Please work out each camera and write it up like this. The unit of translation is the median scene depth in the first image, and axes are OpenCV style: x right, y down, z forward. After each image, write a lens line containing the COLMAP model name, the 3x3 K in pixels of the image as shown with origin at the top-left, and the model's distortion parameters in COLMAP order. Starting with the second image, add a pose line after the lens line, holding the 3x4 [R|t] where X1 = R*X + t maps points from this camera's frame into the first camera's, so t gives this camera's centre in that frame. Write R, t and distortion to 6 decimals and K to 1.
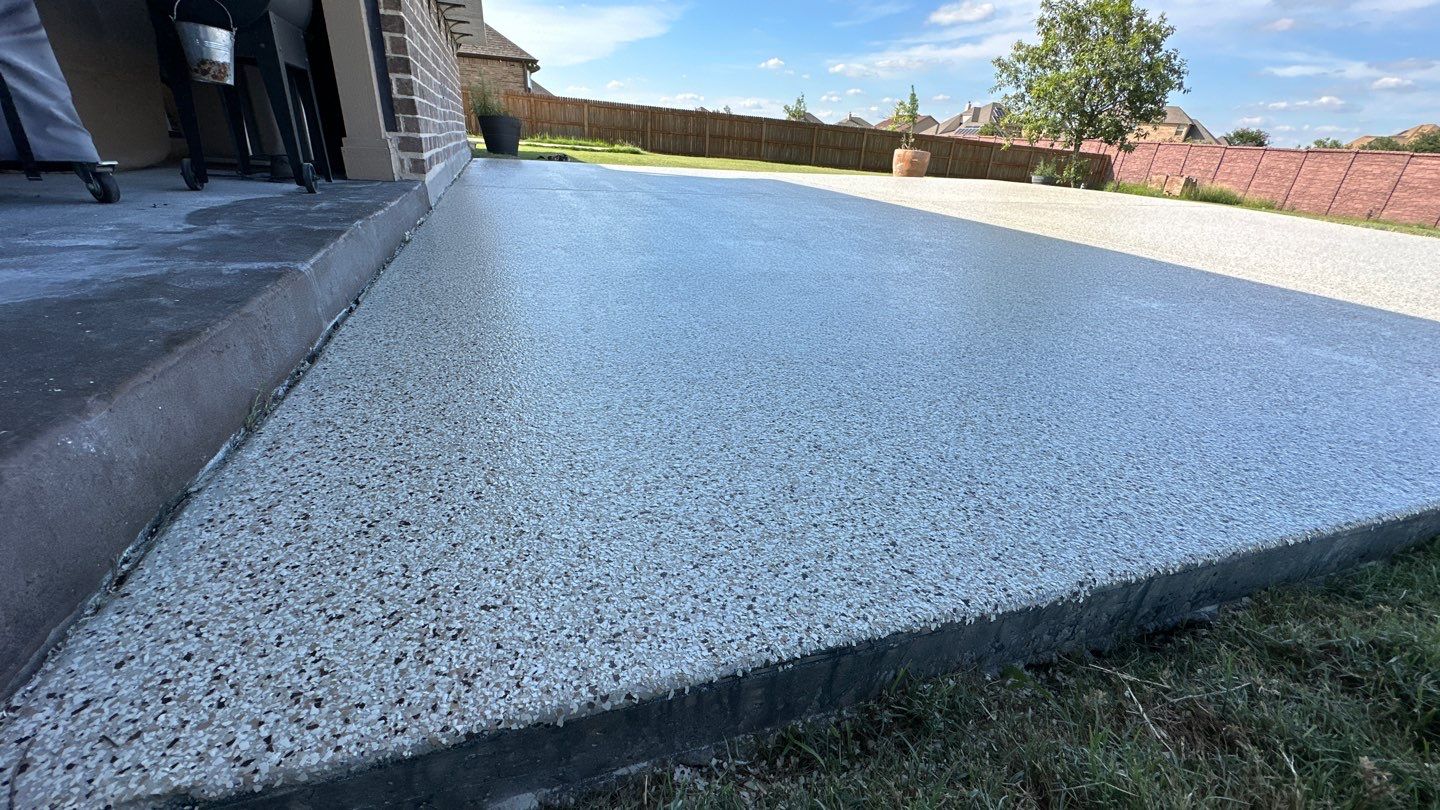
lens RADIAL K [[576.1, 0, 717.5], [0, 576.1, 402.8], [0, 0, 1]] dist [-0.003685, -0.000129]
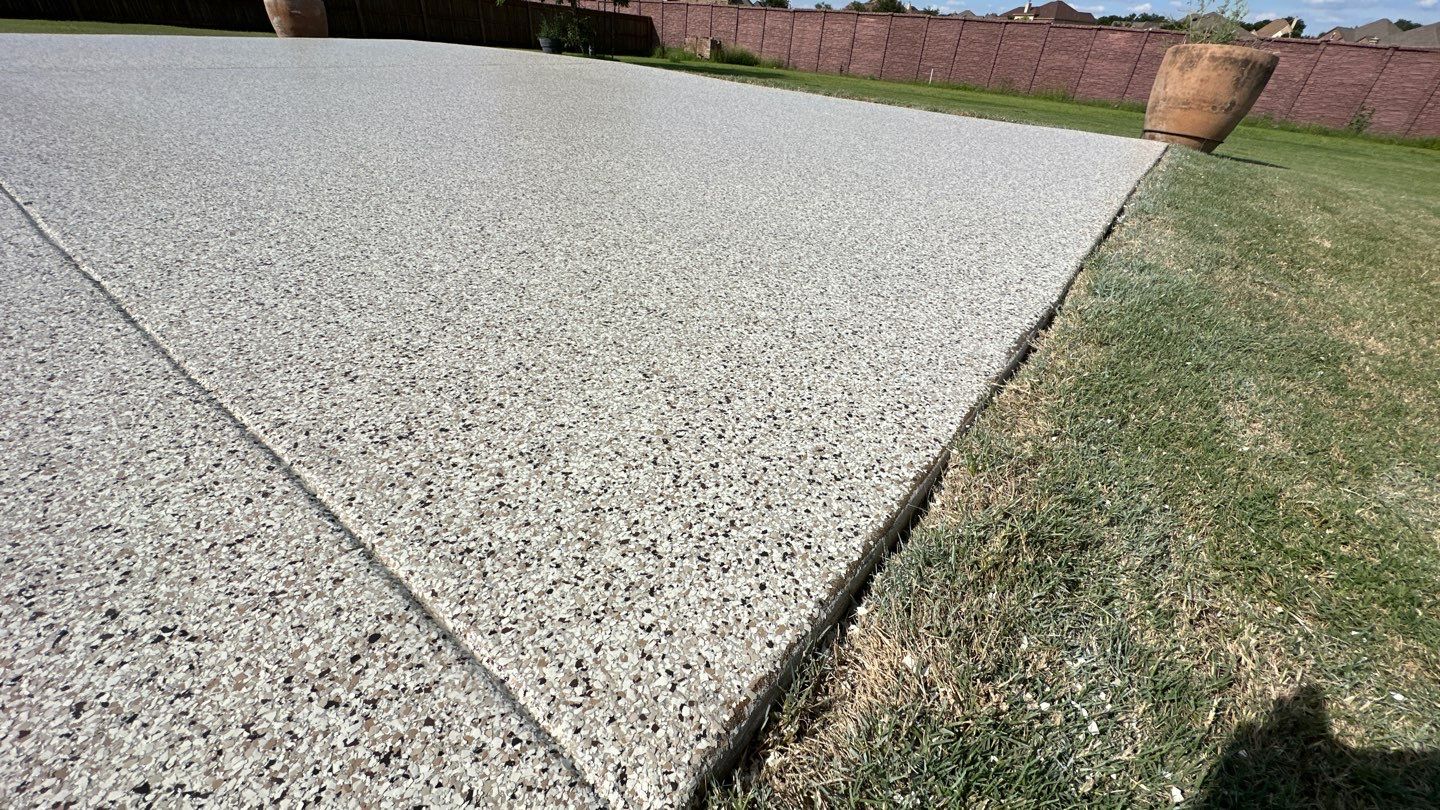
lens RADIAL K [[576.1, 0, 715.9], [0, 576.1, 404.7], [0, 0, 1]] dist [-0.003685, -0.000129]
pose [[0.825475, -0.315936, 0.467733, 1.100084], [0.227688, 0.944643, 0.236238, -0.103807], [-0.516477, -0.088511, 0.851714, 0.453249]]
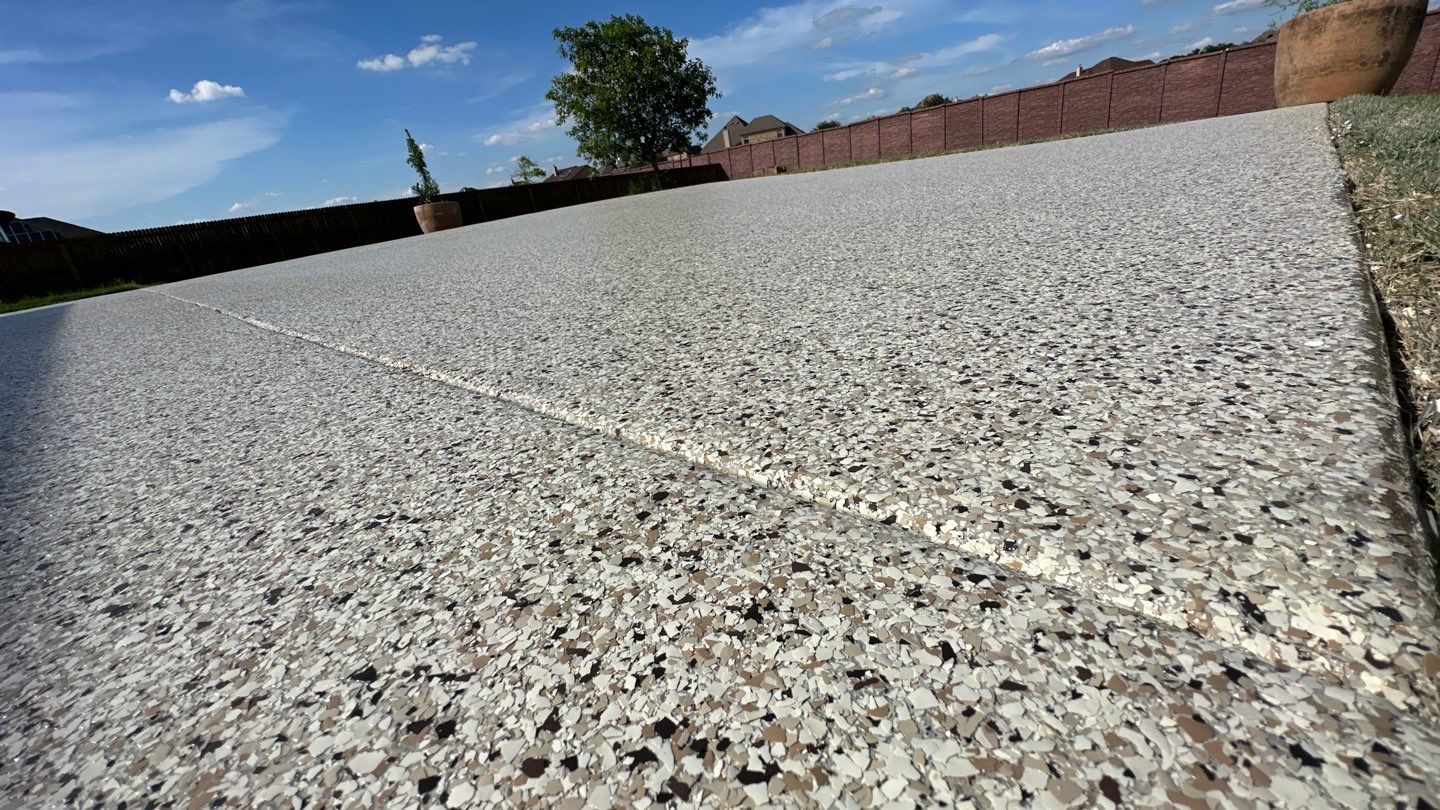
lens RADIAL K [[576.1, 0, 714.3], [0, 576.1, 403.1], [0, 0, 1]] dist [-0.003685, -0.000129]
pose [[0.855546, -0.359832, 0.372240, 1.054541], [0.390057, 0.920769, -0.006418, -0.041477], [-0.340438, 0.150685, 0.928114, 0.525579]]
